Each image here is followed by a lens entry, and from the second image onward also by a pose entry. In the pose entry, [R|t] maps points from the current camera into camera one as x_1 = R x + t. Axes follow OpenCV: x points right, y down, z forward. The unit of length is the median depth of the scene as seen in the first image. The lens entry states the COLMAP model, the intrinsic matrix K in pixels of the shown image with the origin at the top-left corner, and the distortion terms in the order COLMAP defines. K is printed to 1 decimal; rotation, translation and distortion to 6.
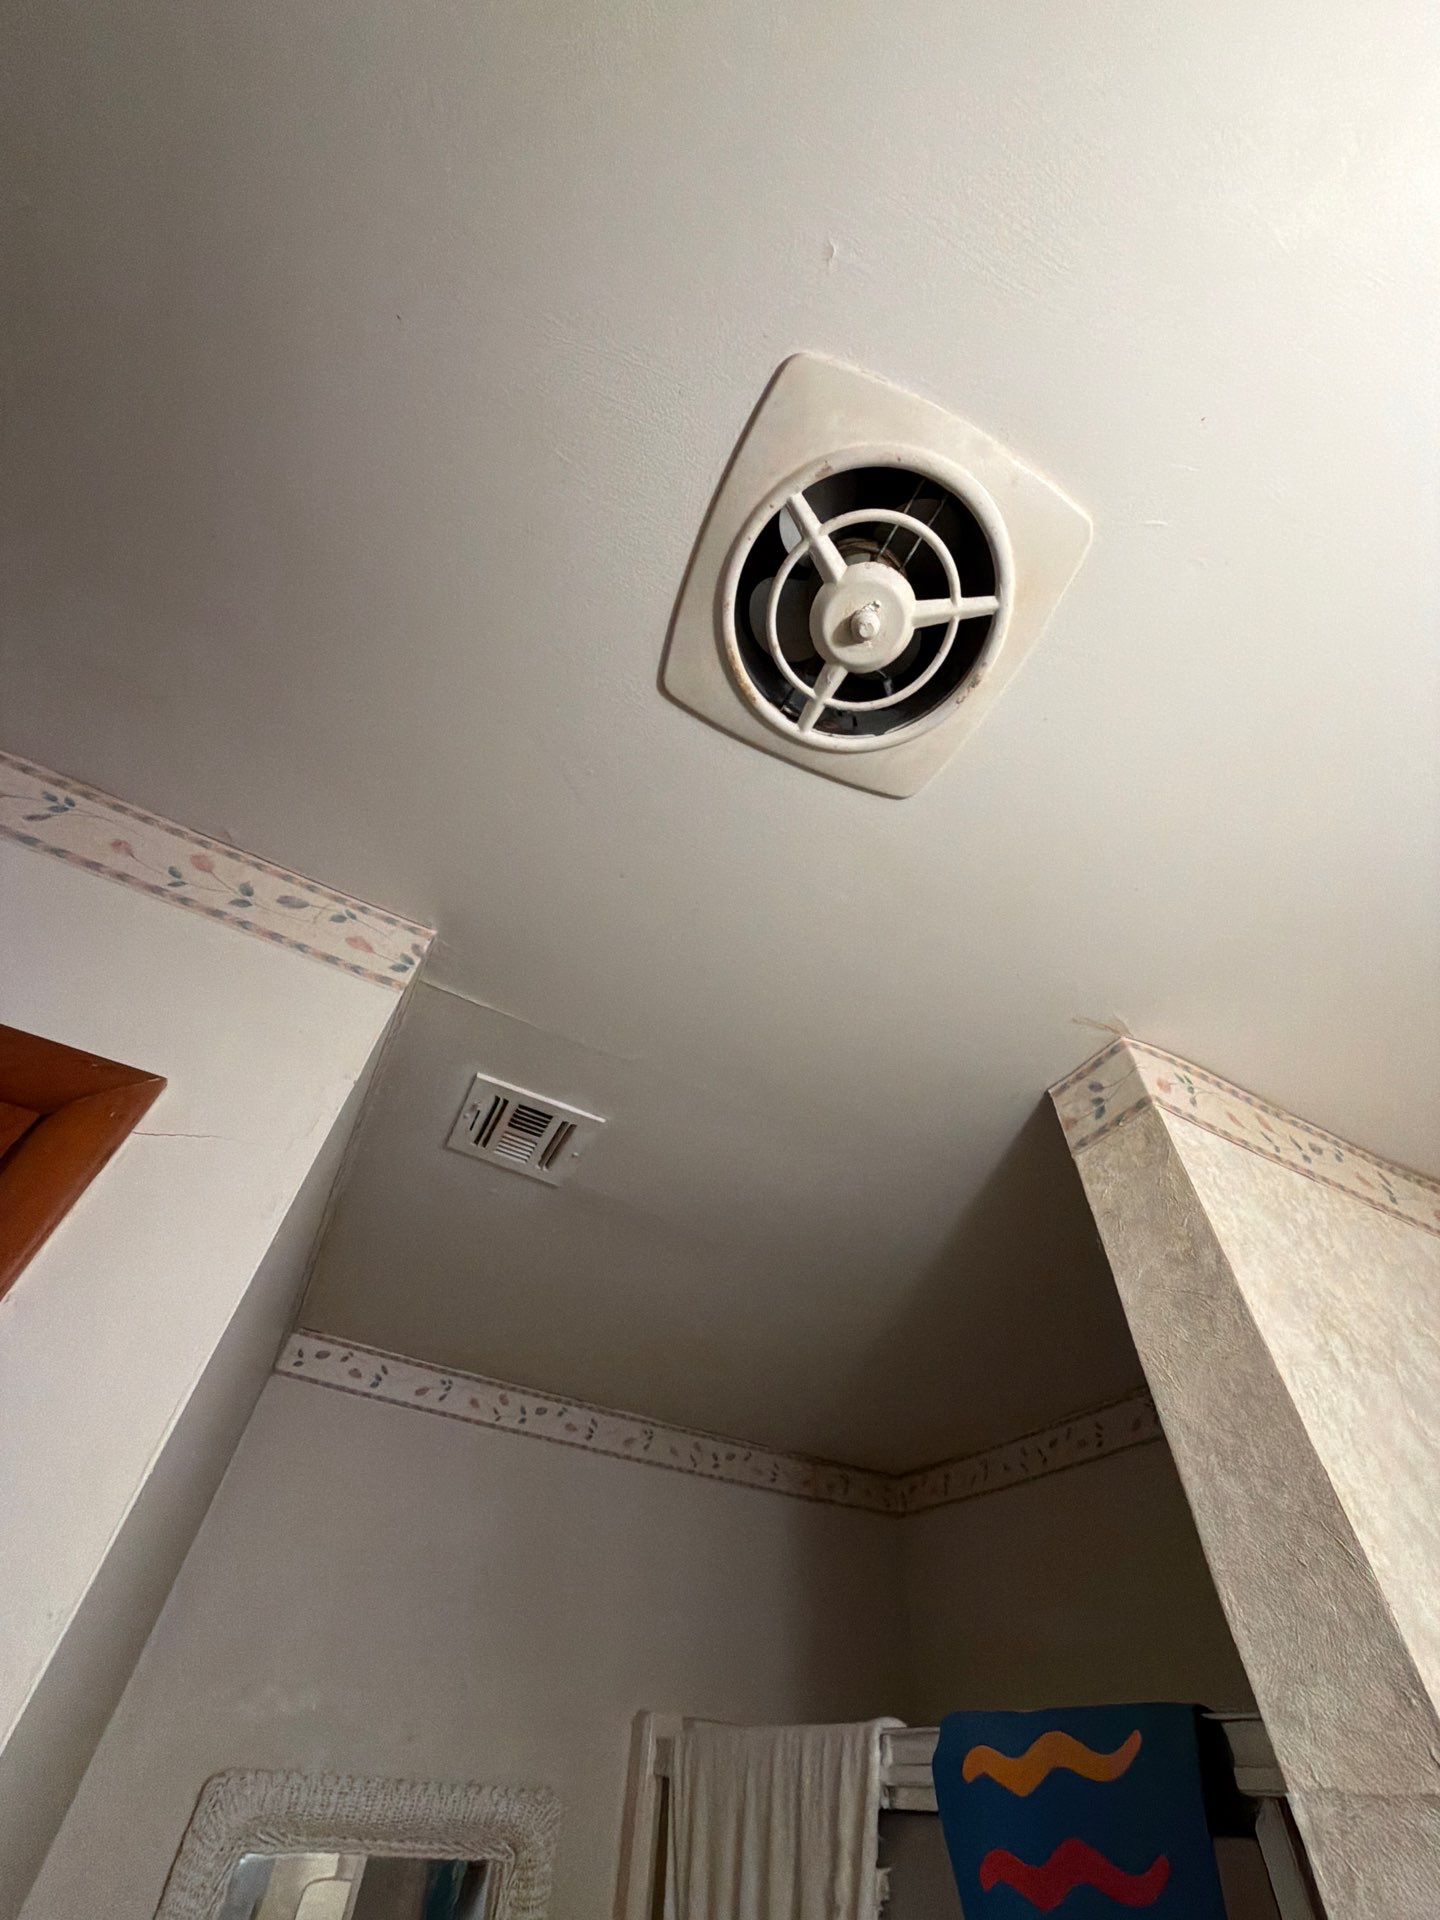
lens RADIAL K [[765.7, 0, 722.5], [0, 765.7, 961.8], [0, 0, 1]] dist [-0.000061, 0.000003]
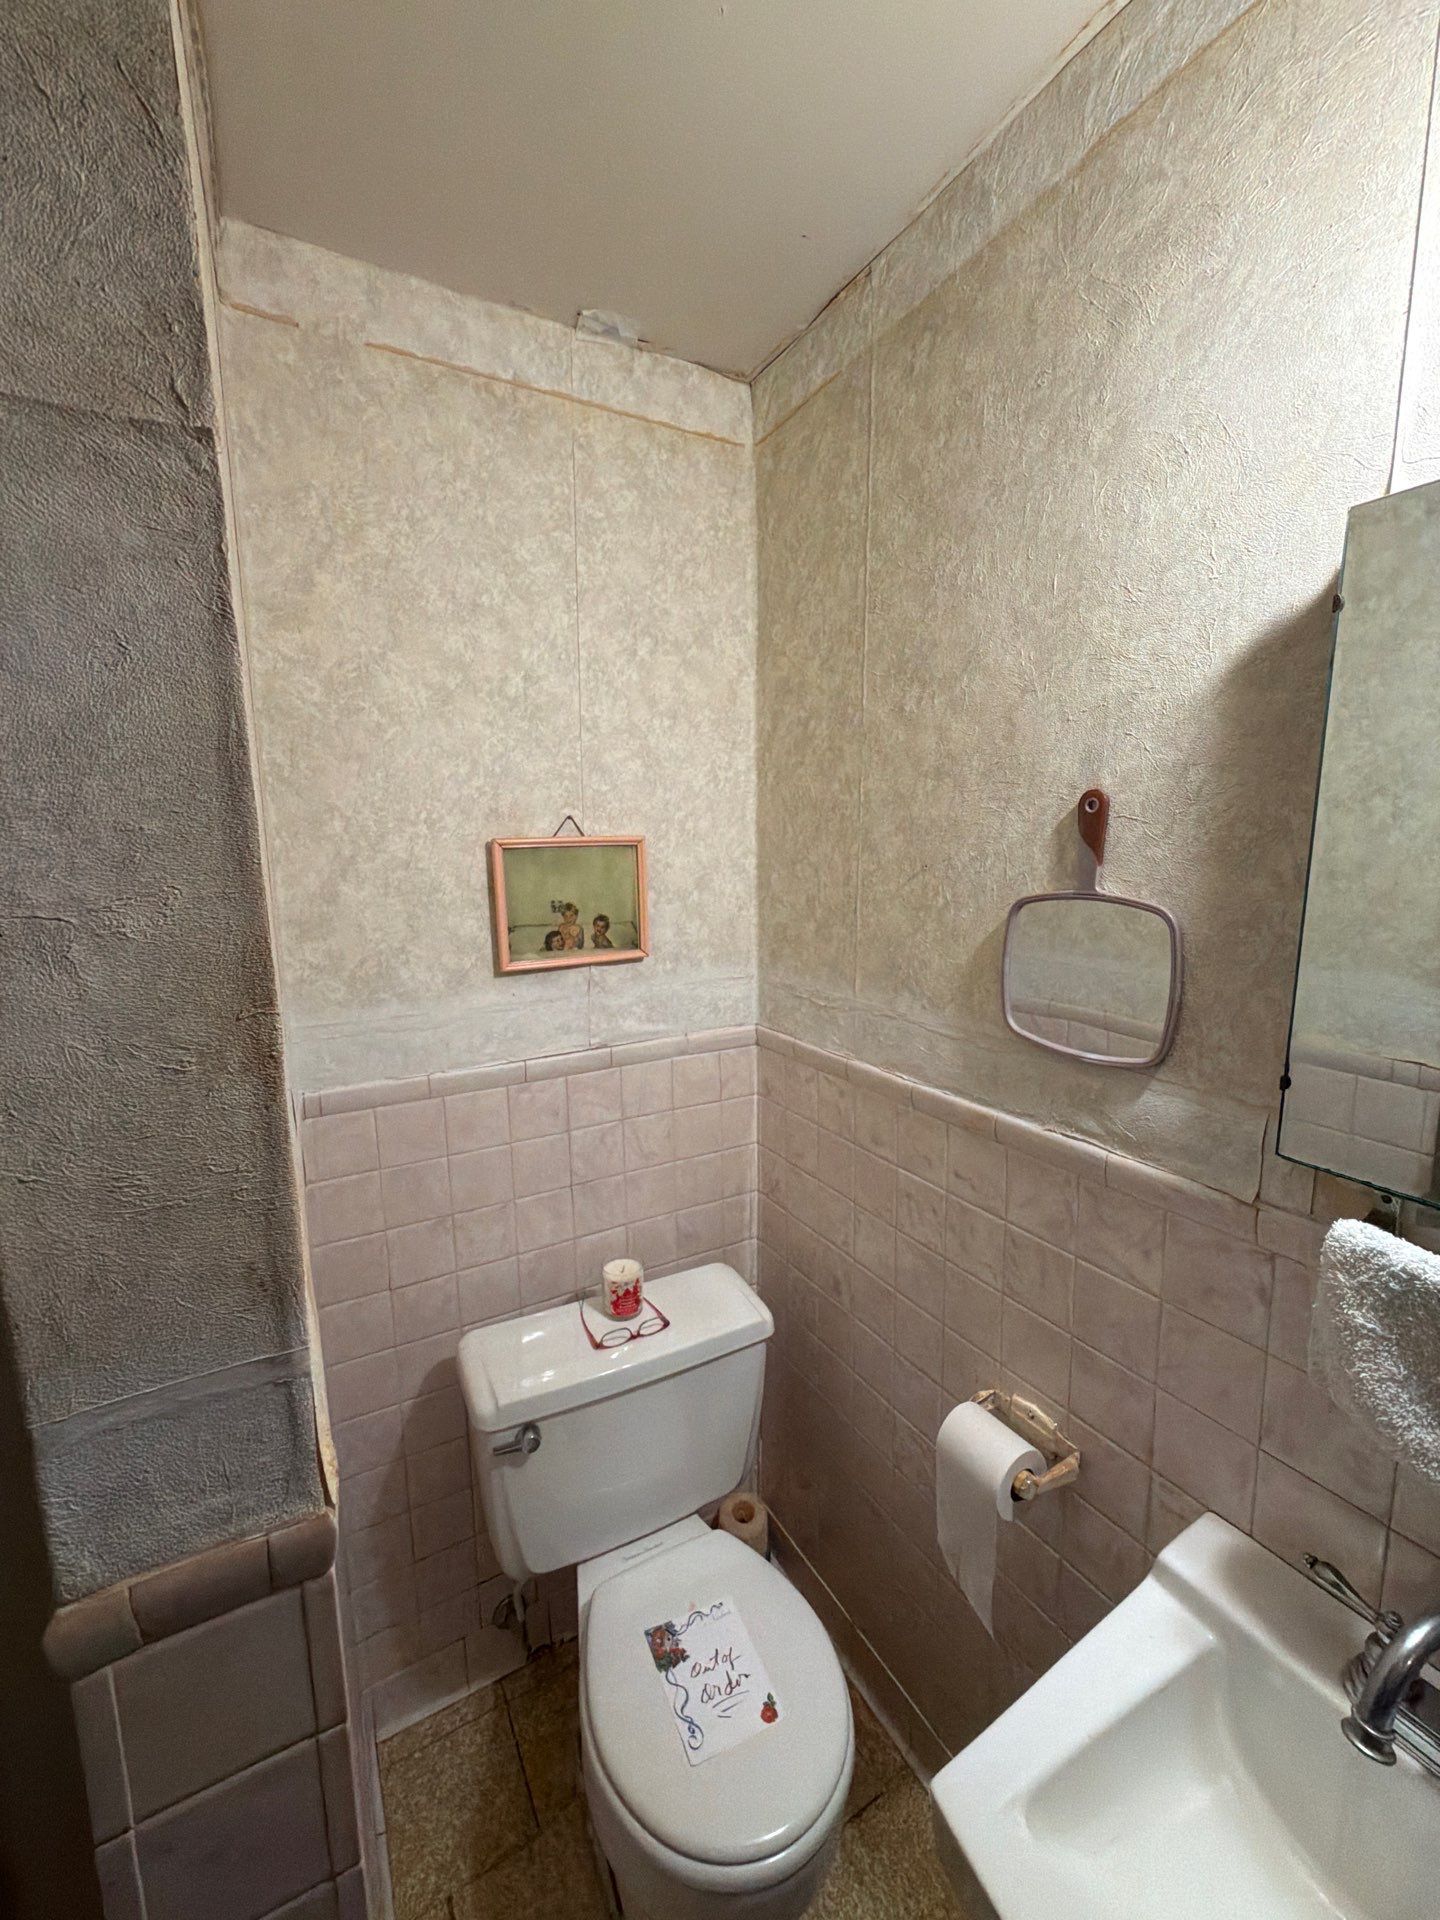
lens RADIAL K [[763.9, 0, 723.3], [0, 763.9, 961.6], [0, 0, 1]] dist [0.000041, -0.000218]
pose [[-0.022041, -0.209743, 0.977508, 0.048193], [-0.736959, 0.664113, 0.125881, 0.402370], [-0.675578, -0.717609, -0.169210, 0.170387]]
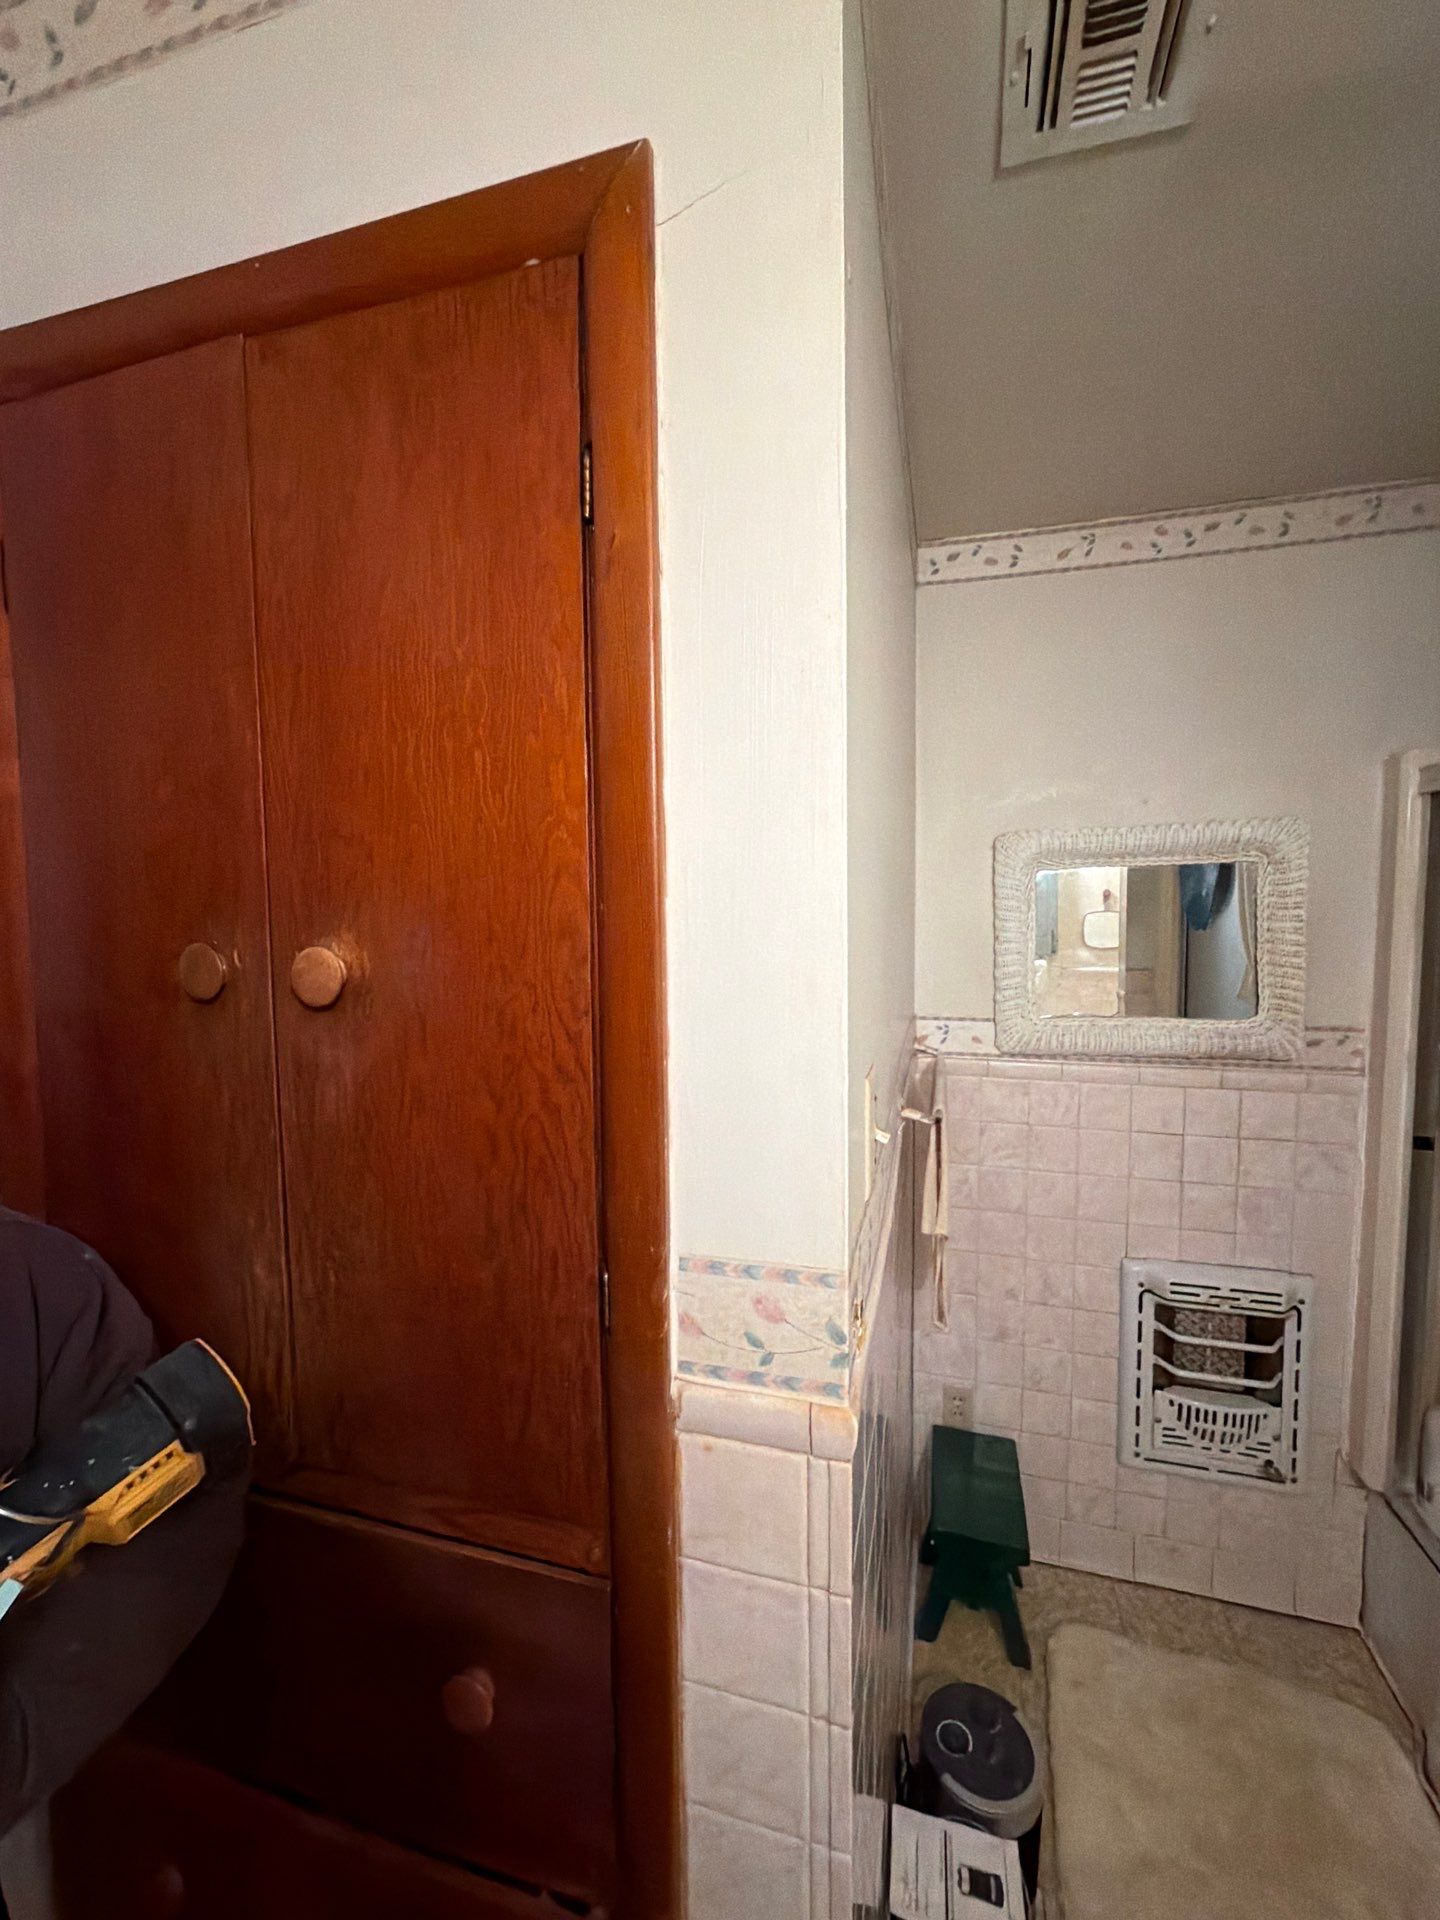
lens RADIAL K [[763.9, 0, 723.3], [0, 763.9, 961.6], [0, 0, 1]] dist [0.000041, -0.000218]
pose [[0.716927, -0.016369, -0.696956, -0.062768], [0.555653, 0.617181, 0.557079, 0.165356], [0.421029, -0.786651, 0.451570, -0.019838]]
